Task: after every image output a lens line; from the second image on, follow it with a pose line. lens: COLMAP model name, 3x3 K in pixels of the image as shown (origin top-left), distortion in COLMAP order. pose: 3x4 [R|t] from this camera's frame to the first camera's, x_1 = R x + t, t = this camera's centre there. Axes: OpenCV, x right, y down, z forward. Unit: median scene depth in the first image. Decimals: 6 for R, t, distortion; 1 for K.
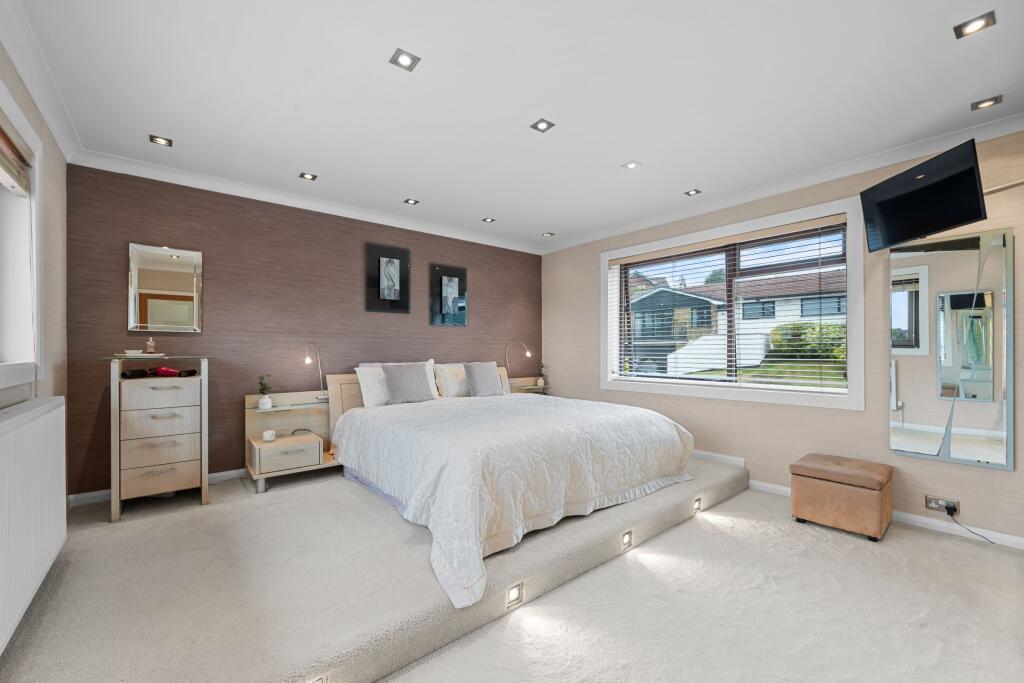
lens RADIAL K [[398.8, 0, 519.6], [0, 398.8, 343.6], [0, 0, 1]] dist [-0.000395, -0.000043]
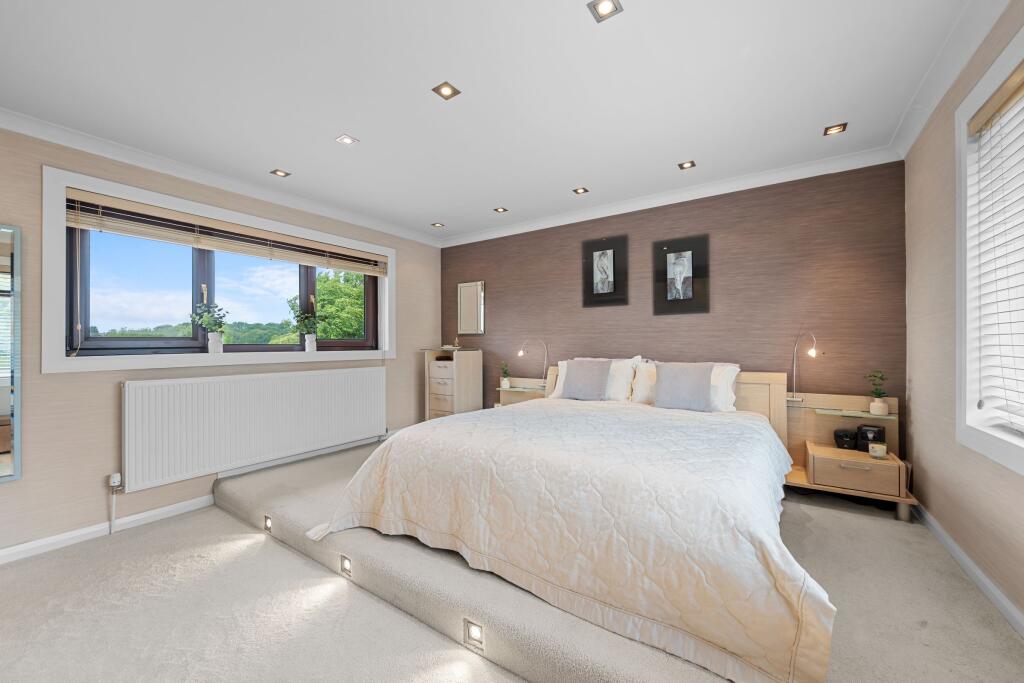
lens RADIAL K [[398.8, 0, 519.6], [0, 398.8, 343.6], [0, 0, 1]] dist [-0.000395, -0.000043]
pose [[0.285146, 0.000686, -0.958484, 0.551331], [0.016629, 0.999846, 0.005663, 0.003616], [0.958340, -0.017553, 0.285091, 0.529929]]
